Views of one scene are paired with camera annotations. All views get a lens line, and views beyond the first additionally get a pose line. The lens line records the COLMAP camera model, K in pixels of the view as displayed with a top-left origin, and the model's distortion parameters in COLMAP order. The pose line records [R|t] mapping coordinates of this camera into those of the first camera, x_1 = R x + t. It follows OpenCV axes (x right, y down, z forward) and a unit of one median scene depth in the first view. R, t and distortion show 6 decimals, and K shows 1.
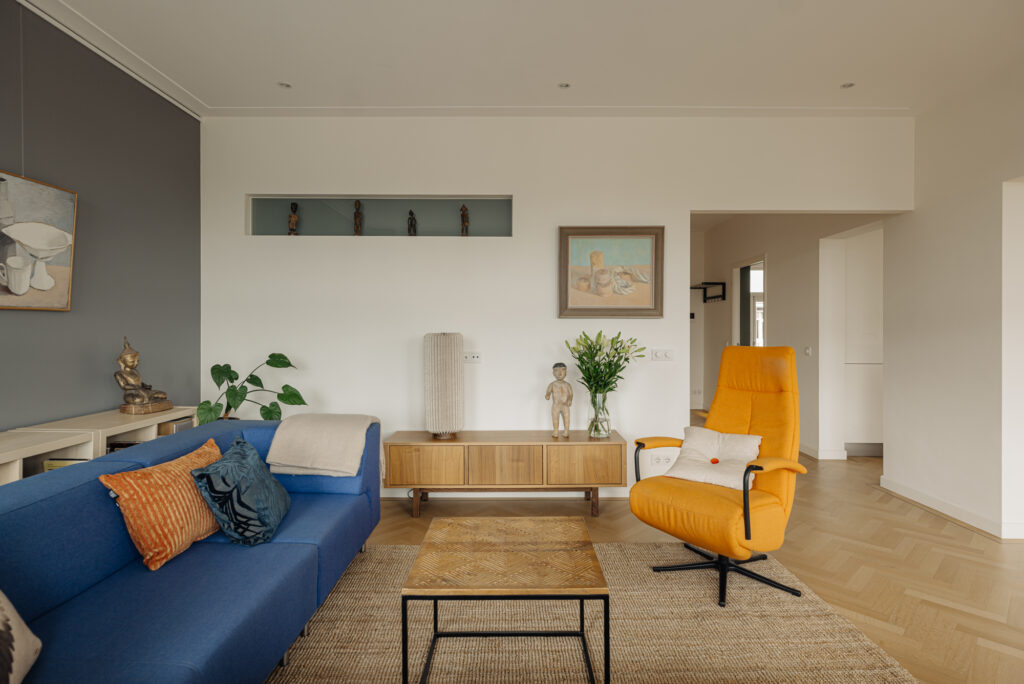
lens RADIAL K [[533.4, 0, 513.4], [0, 533.4, 335.0], [0, 0, 1]] dist [0.002497, 0.000115]
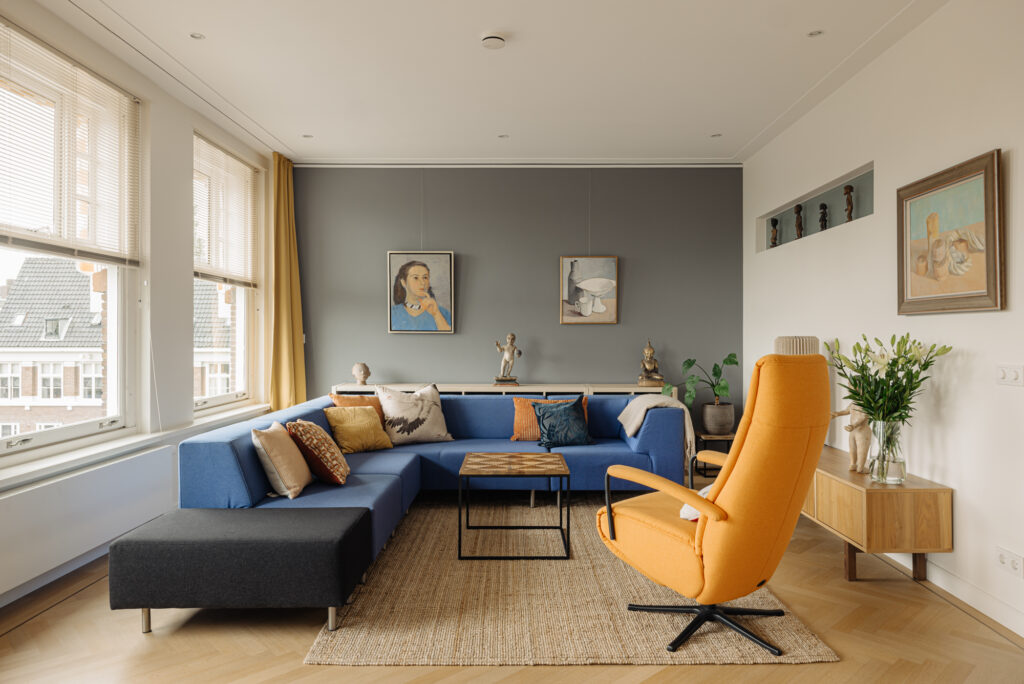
lens RADIAL K [[674.7, 0, 511.7], [0, 674.7, 337.9], [0, 0, 1]] dist [0.026122, 0.002989]
pose [[-0.015637, 0.004719, -0.999867, 1.025994], [-0.004577, 0.999978, 0.004791, -0.003360], [0.999867, 0.004651, -0.015615, 0.491773]]
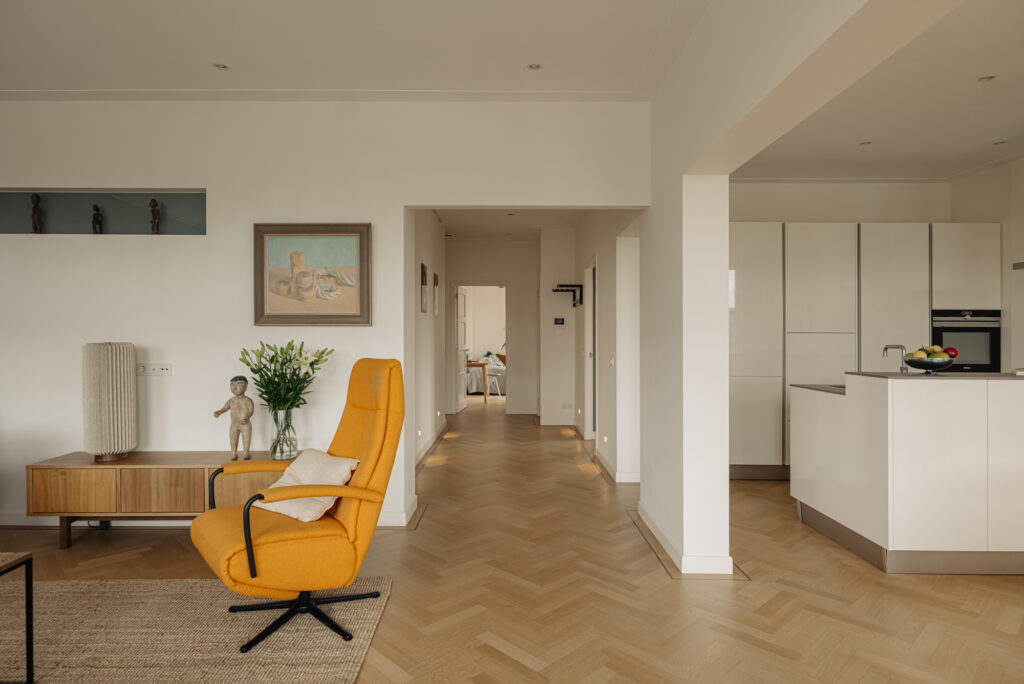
lens RADIAL K [[588.8, 0, 506.0], [0, 588.8, 339.7], [0, 0, 1]] dist [0.003982, 0.000303]
pose [[0.999995, 0.000250, -0.003105, 0.513697], [-0.000261, 0.999994, -0.003461, -0.005111], [0.003104, 0.003462, 0.999989, 0.011510]]
